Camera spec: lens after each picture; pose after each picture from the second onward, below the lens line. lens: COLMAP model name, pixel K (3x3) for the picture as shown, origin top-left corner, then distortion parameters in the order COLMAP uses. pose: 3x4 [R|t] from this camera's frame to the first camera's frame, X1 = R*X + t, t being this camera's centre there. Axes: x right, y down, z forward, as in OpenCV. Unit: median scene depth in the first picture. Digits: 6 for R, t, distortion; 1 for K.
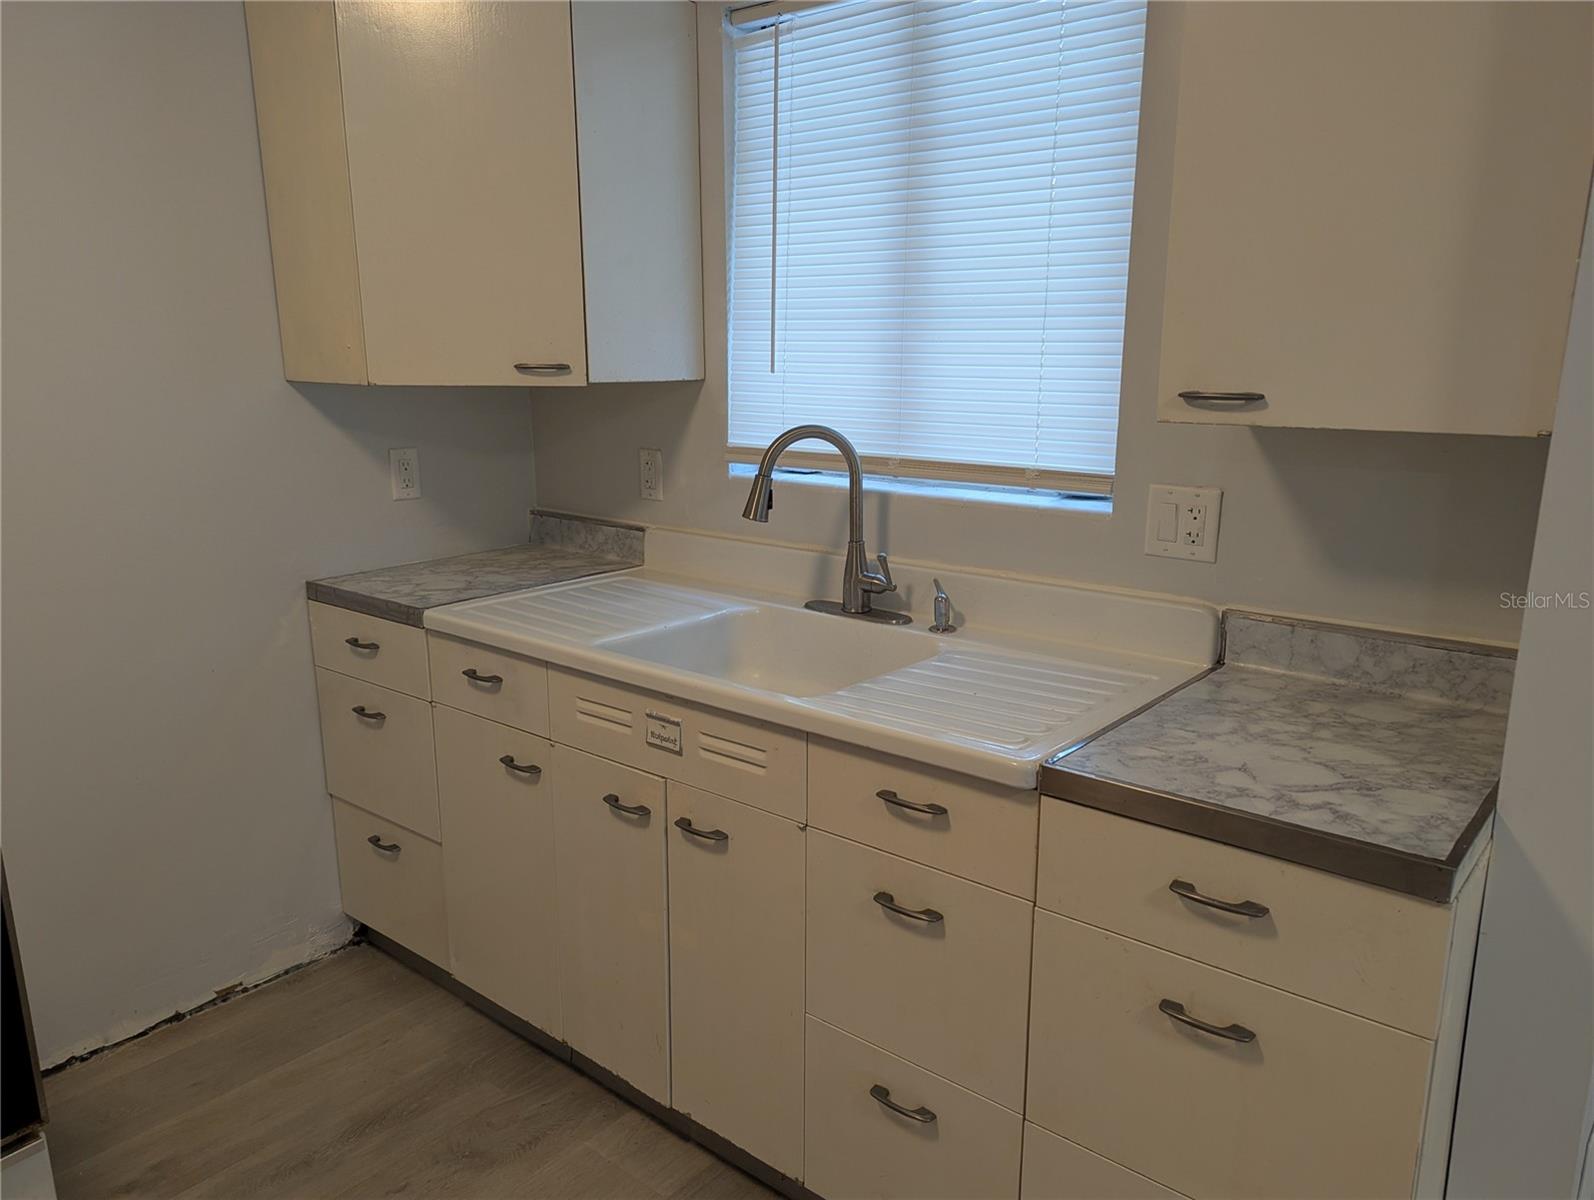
lens RADIAL K [[1117.5, 0, 799.0], [0, 1117.5, 606.1], [0, 0, 1]] dist [0.065491, -0.064550]
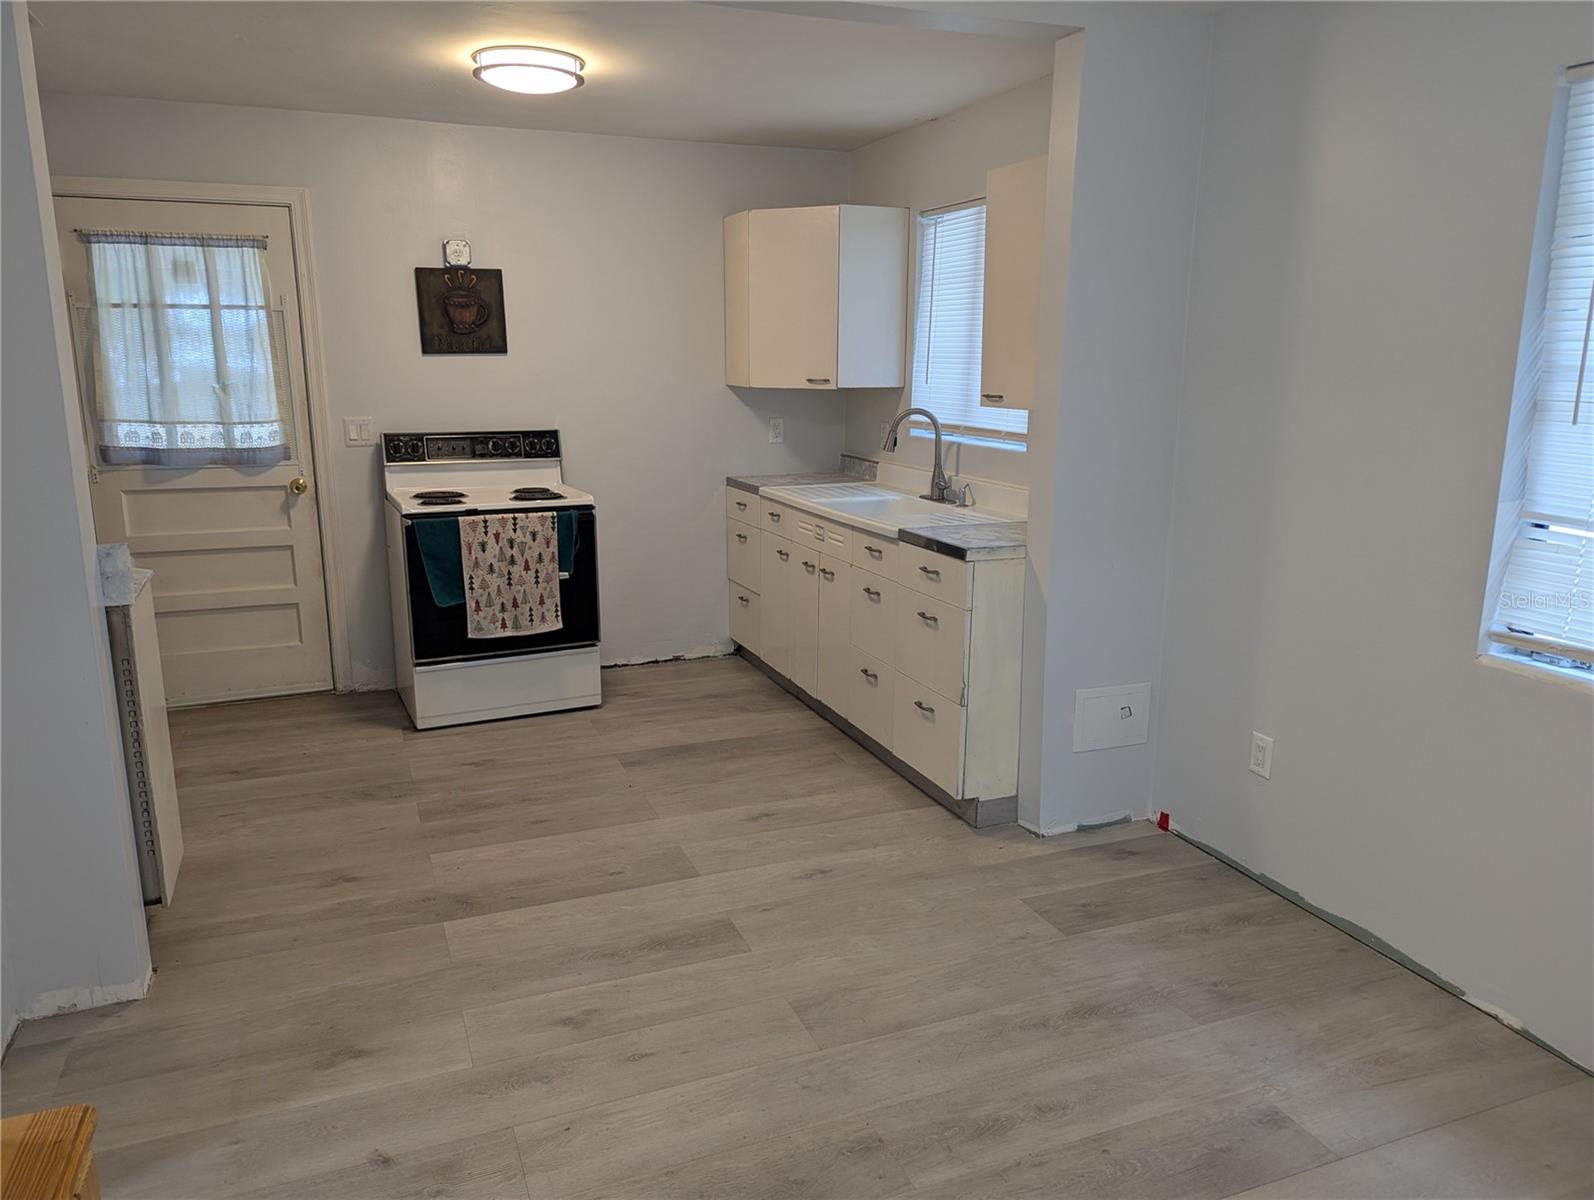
lens RADIAL K [[1117.5, 0, 796.0], [0, 1117.5, 592.5], [0, 0, 1]] dist [0.065491, -0.064550]
pose [[0.880202, 0.102852, -0.463320, 0.793849], [-0.111161, 0.993758, 0.009423, 0.185552], [0.461397, 0.043209, 0.886141, -0.948851]]
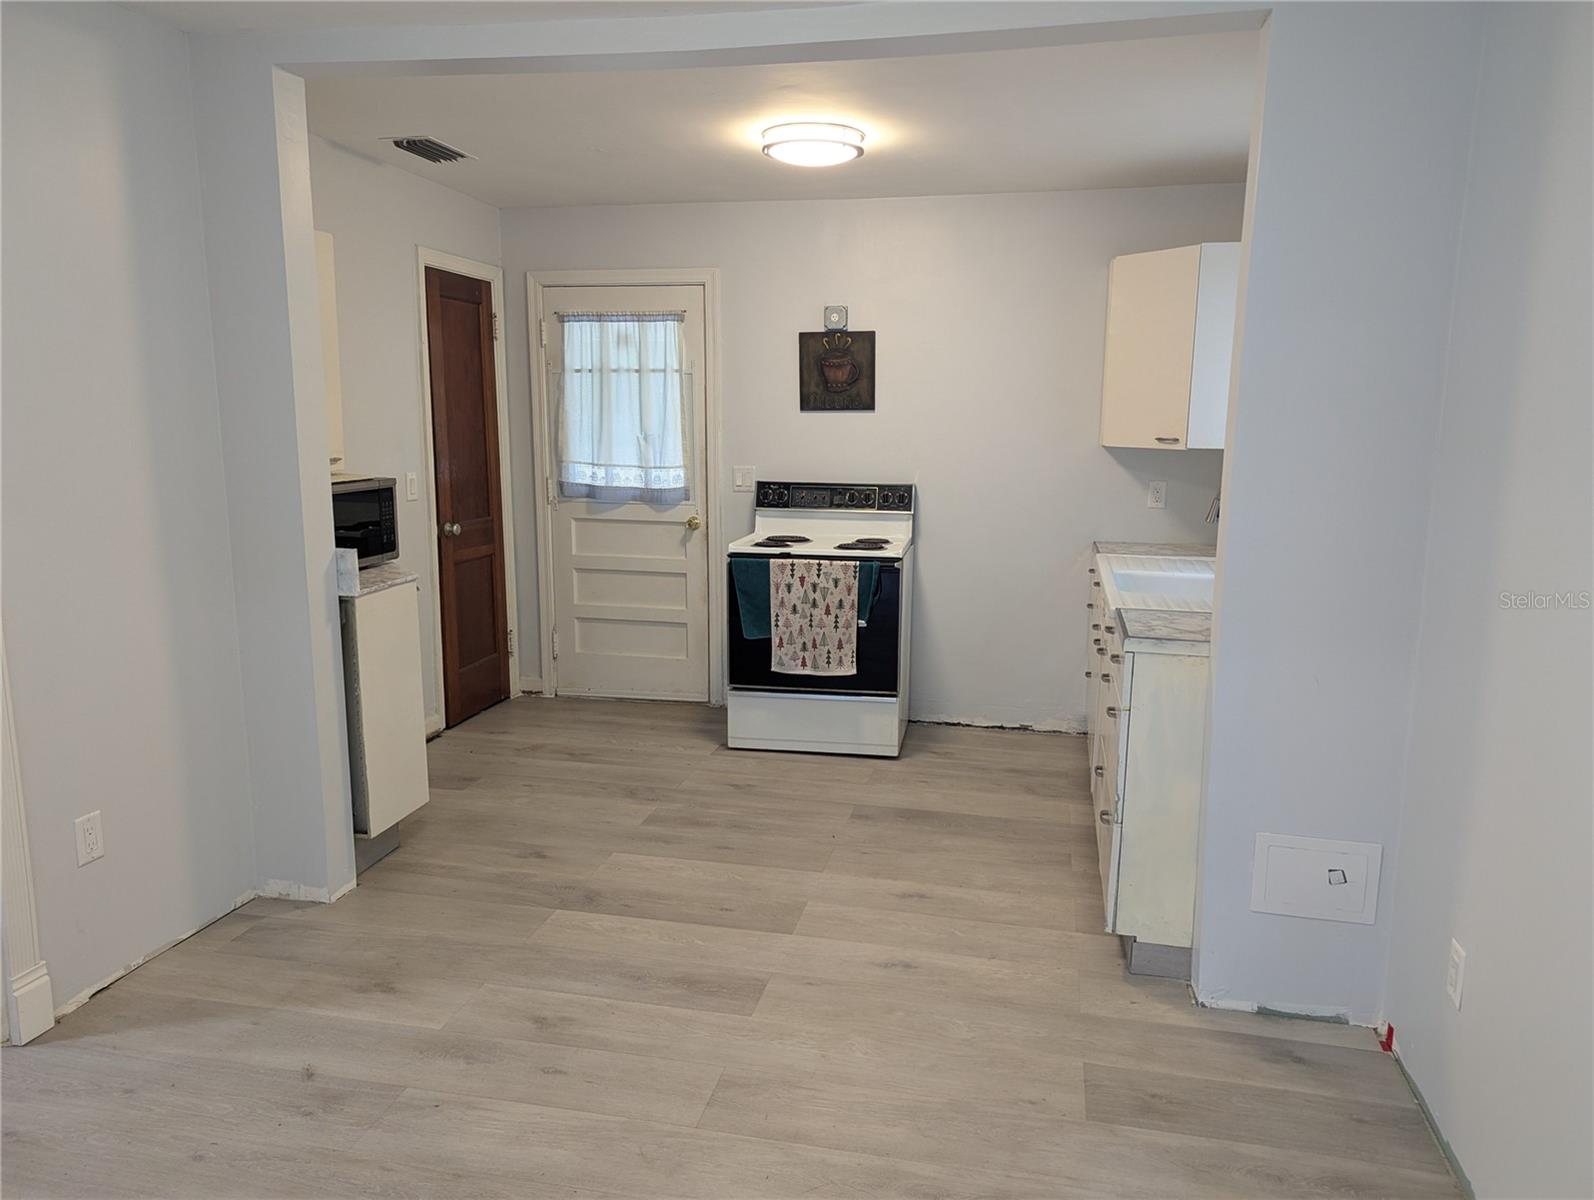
lens RADIAL K [[1117.5, 0, 818.0], [0, 1117.5, 602.1], [0, 0, 1]] dist [0.065491, -0.064550]
pose [[0.463781, 0.155911, -0.872123, 1.243624], [-0.210501, 0.975596, 0.062467, 0.069948], [0.860579, 0.154612, 0.485282, -0.433811]]
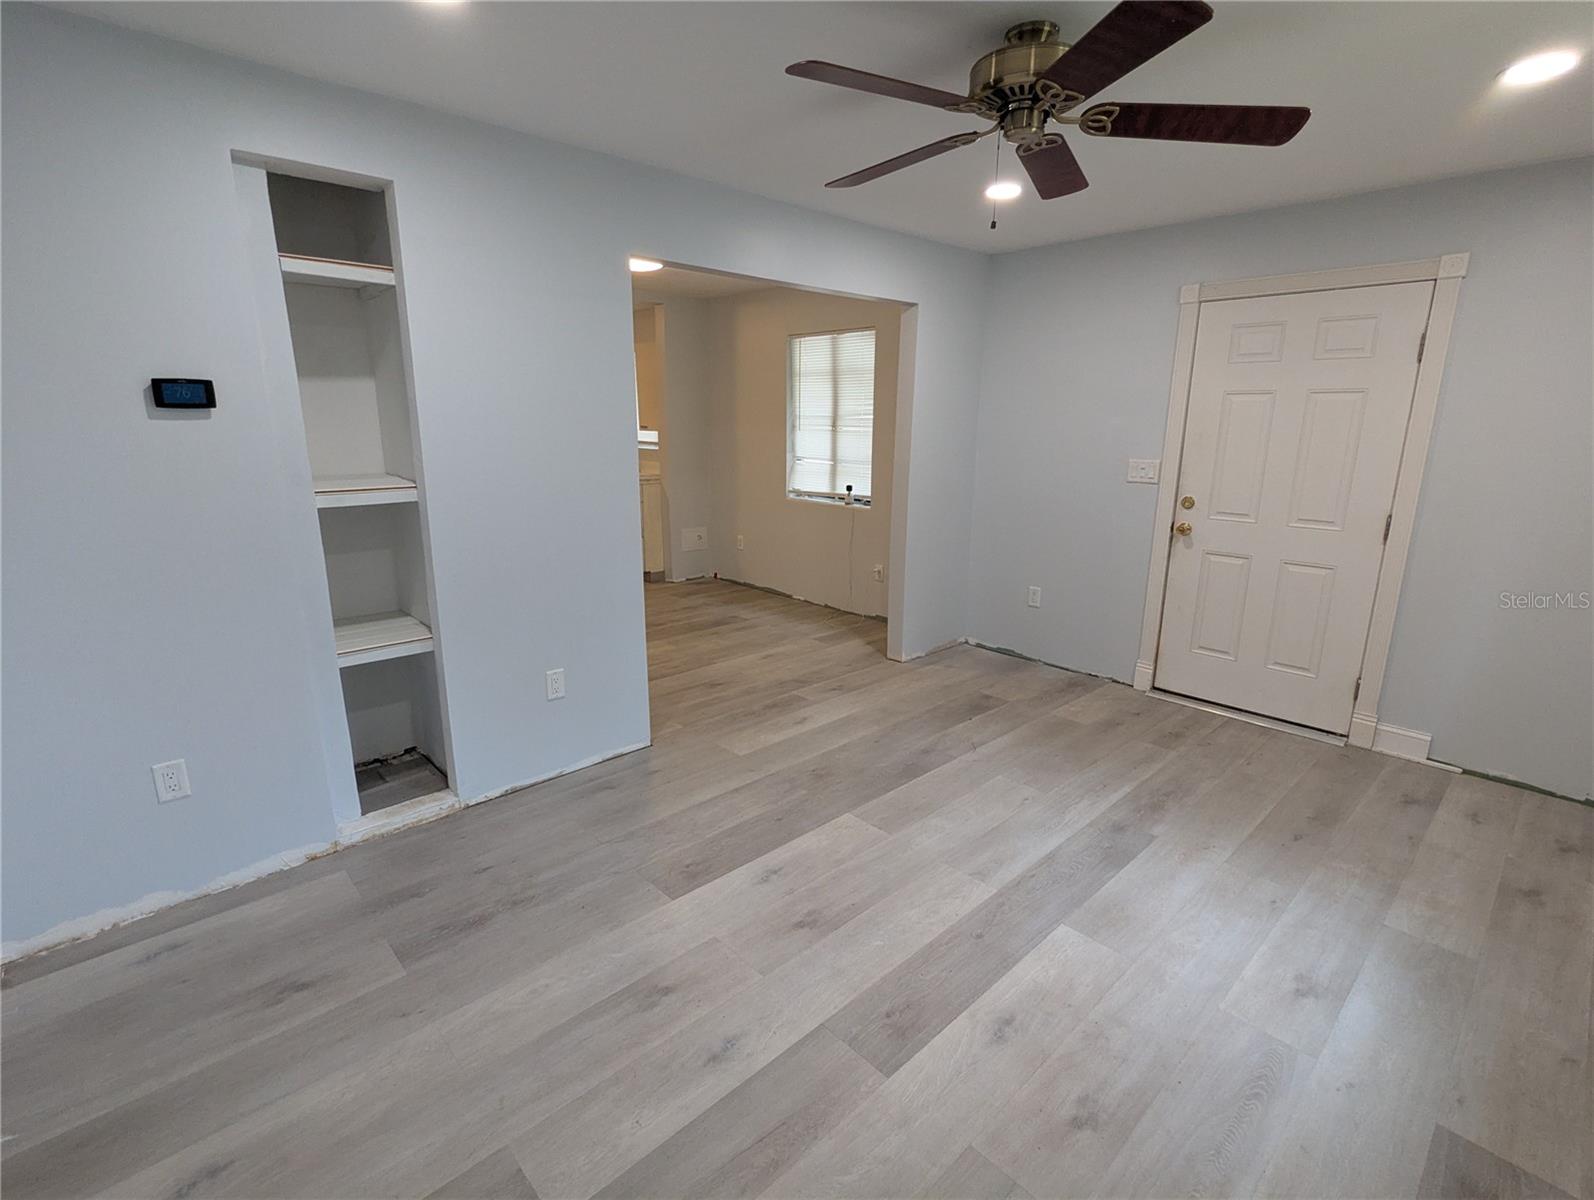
lens RADIAL K [[760.0, 0, 797.3], [0, 760.0, 599.2], [0, 0, 1]] dist [-0.004810, 0.002984]
pose [[0.991840, 0.034344, -0.122776, 1.267023], [-0.033080, 0.999377, 0.012324, 0.516802], [0.123123, -0.008162, 0.992358, -2.331292]]
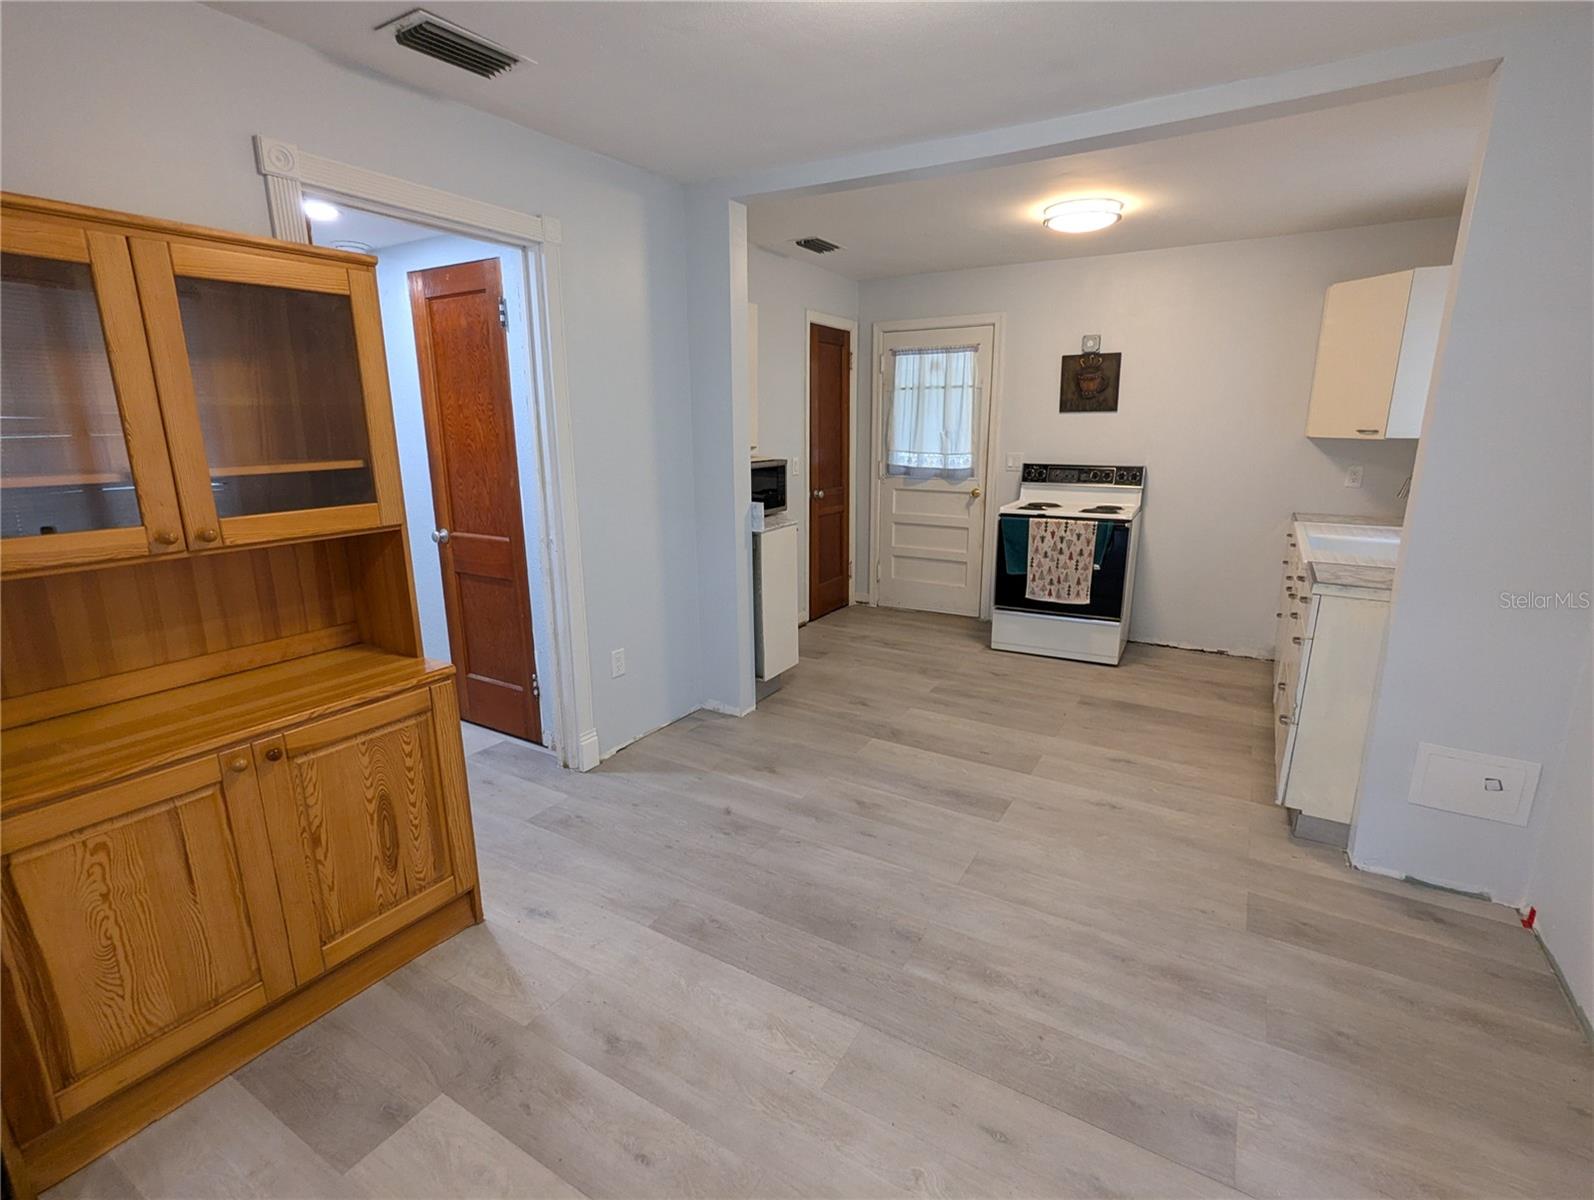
lens RADIAL K [[760.0, 0, 800.9], [0, 760.0, 601.2], [0, 0, 1]] dist [-0.004810, 0.002984]
pose [[0.147823, 0.231693, -0.961492, 1.262148], [-0.219999, 0.955519, 0.196430, 0.088553], [0.964235, 0.182490, 0.192219, -0.440886]]
